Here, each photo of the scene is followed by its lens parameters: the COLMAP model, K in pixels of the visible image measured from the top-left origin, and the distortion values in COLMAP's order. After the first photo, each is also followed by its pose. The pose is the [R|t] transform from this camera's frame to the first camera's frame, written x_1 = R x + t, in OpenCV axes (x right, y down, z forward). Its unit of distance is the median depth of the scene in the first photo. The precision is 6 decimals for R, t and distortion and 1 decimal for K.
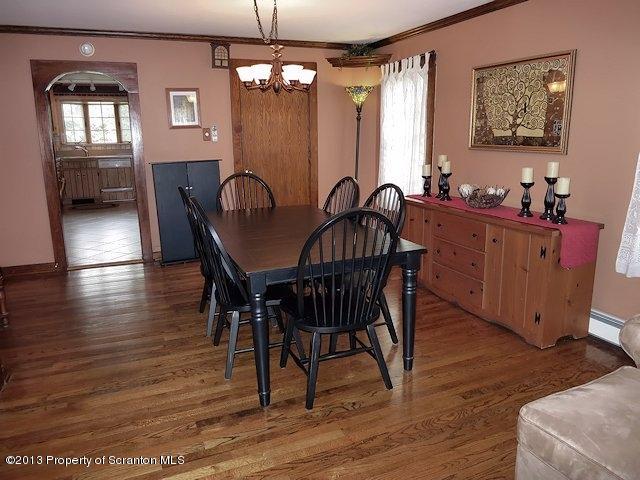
lens RADIAL K [[466.7, 0, 322.3], [0, 466.7, 238.2], [0, 0, 1]] dist [-0.028726, -0.006850]
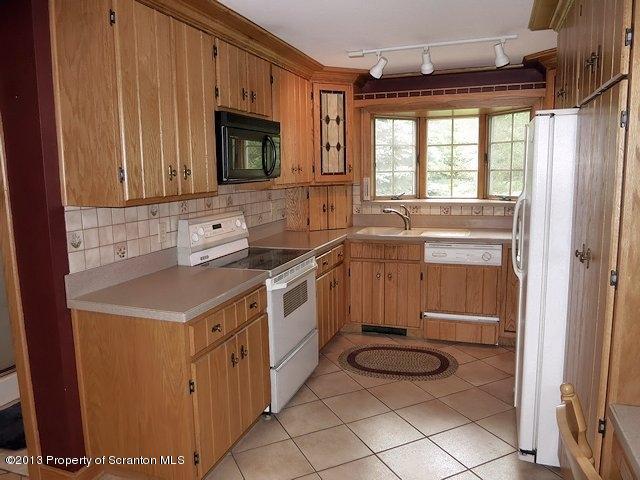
lens RADIAL K [[466.7, 0, 319.0], [0, 466.7, 238.9], [0, 0, 1]] dist [-0.028726, -0.006850]
pose [[0.729244, 0.097232, -0.677311, -0.258868], [-0.139079, 0.990252, -0.007586, -0.151659], [0.669971, 0.099732, 0.735658, 0.602253]]
